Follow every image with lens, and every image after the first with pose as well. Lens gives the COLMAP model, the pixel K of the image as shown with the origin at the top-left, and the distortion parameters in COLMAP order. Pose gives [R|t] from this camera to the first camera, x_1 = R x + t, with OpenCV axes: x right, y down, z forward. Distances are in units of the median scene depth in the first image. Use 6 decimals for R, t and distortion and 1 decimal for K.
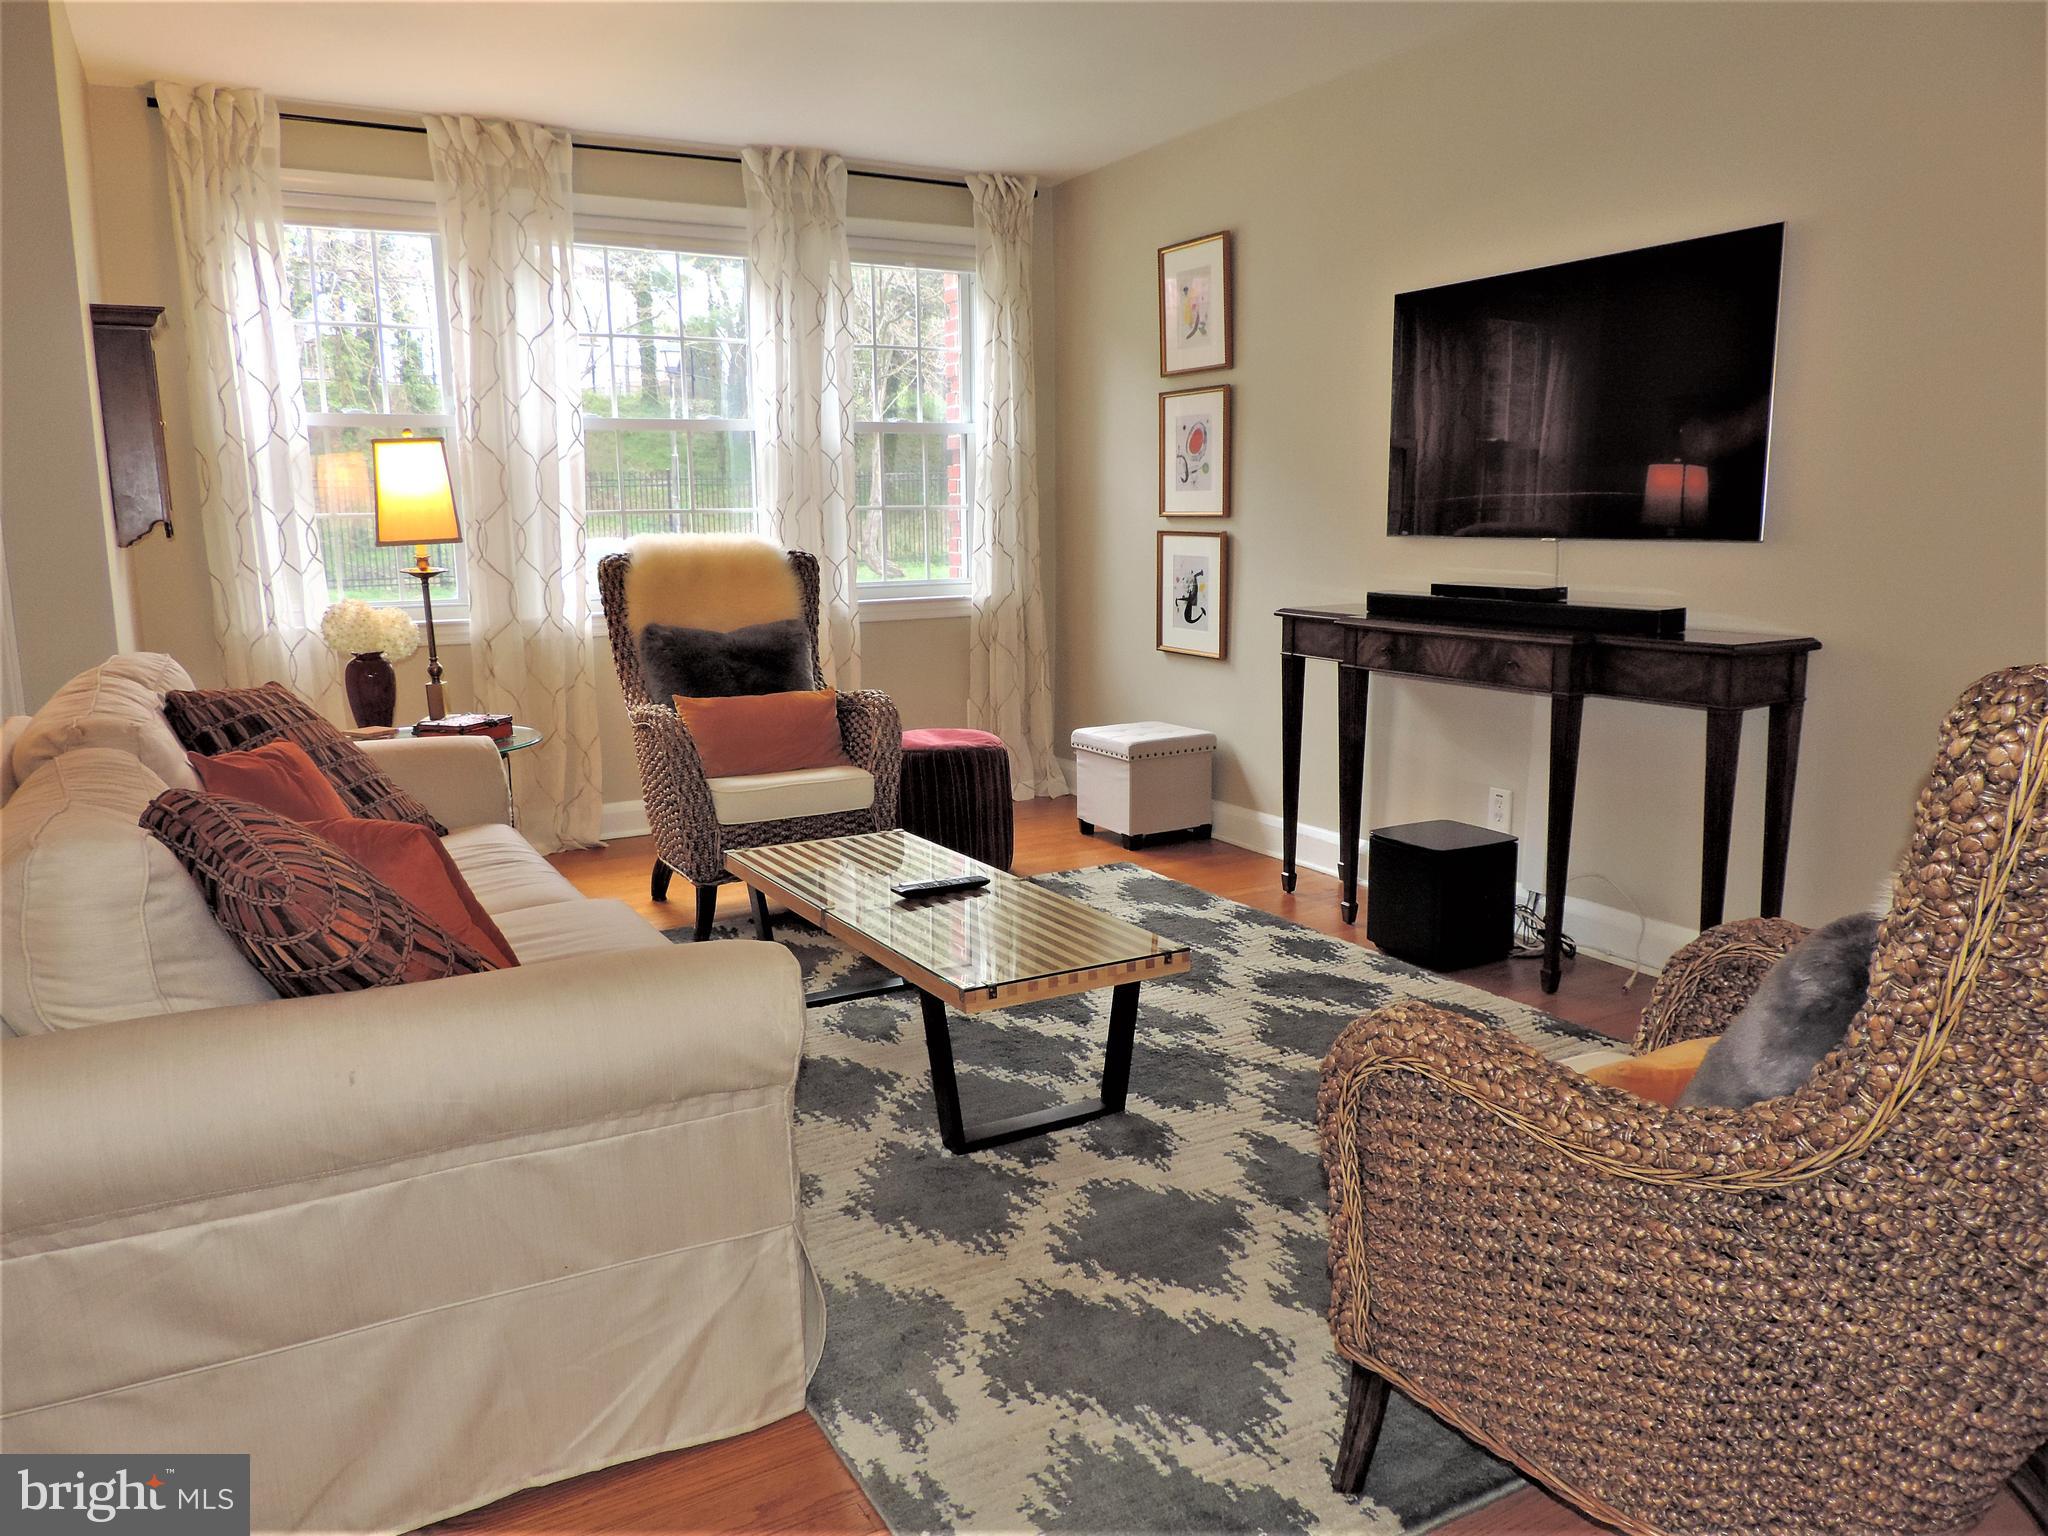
lens RADIAL K [[1458.5, 0, 1032.6], [0, 1458.5, 767.7], [0, 0, 1]] dist [-0.012025, 0.000919]
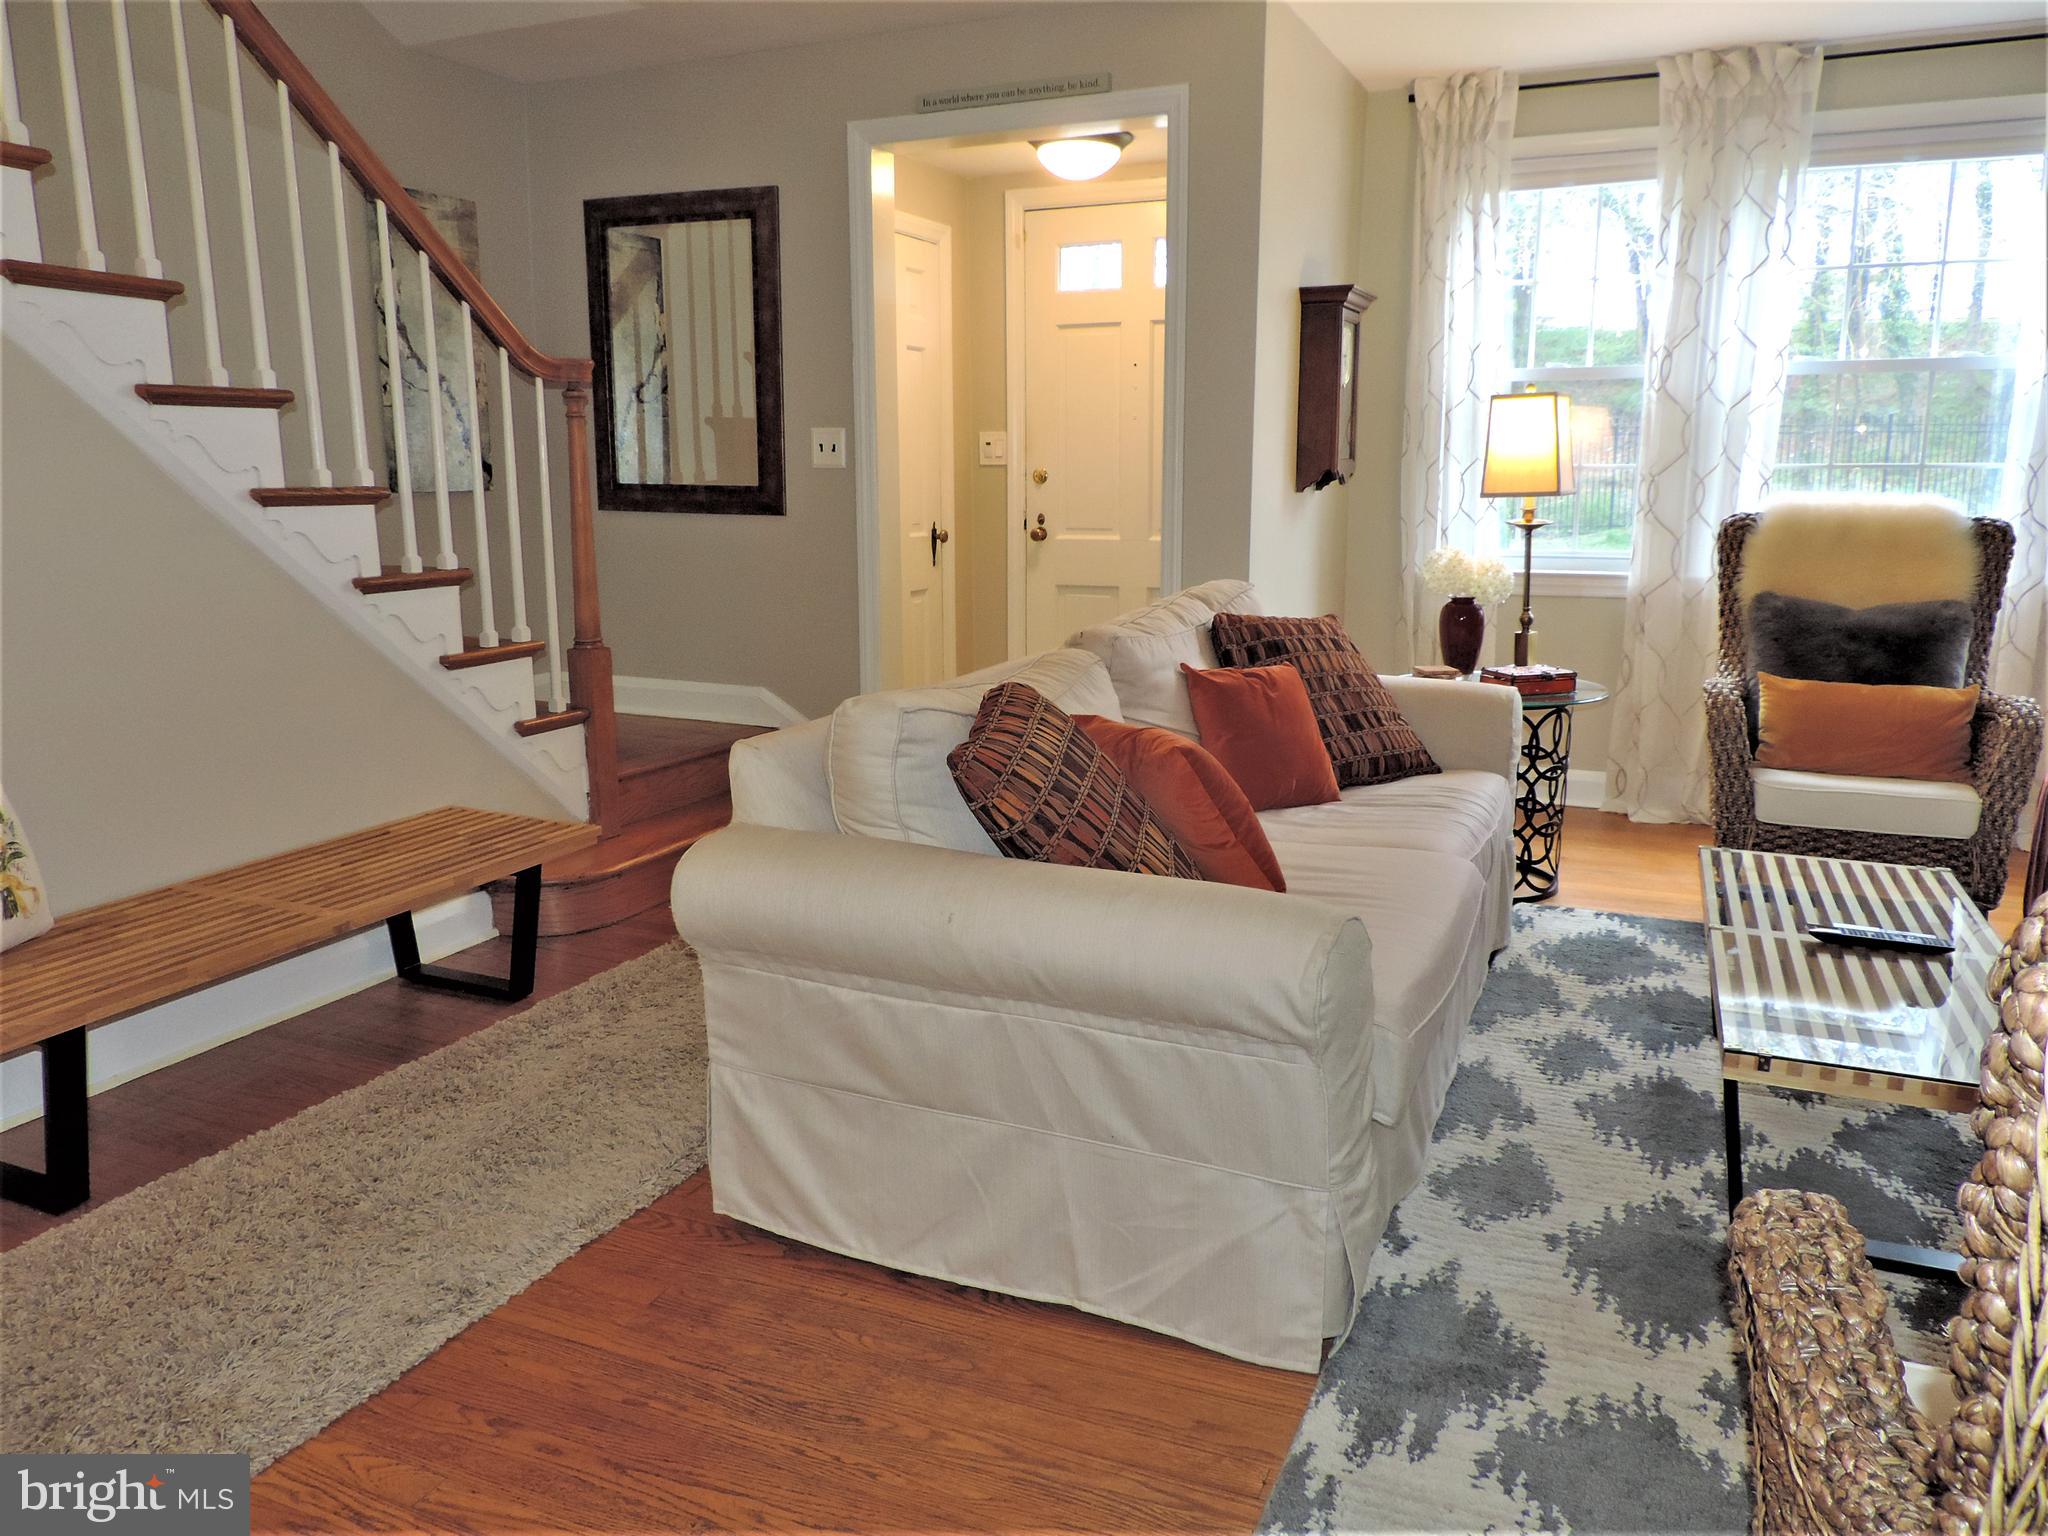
lens RADIAL K [[1458.5, 0, 1031.7], [0, 1458.5, 766.6], [0, 0, 1]] dist [-0.012025, 0.000919]
pose [[0.599866, 0.171847, -0.781428, 0.204005], [-0.143673, 0.983923, 0.106087, -0.023616], [0.787095, 0.048632, 0.614912, 0.095907]]
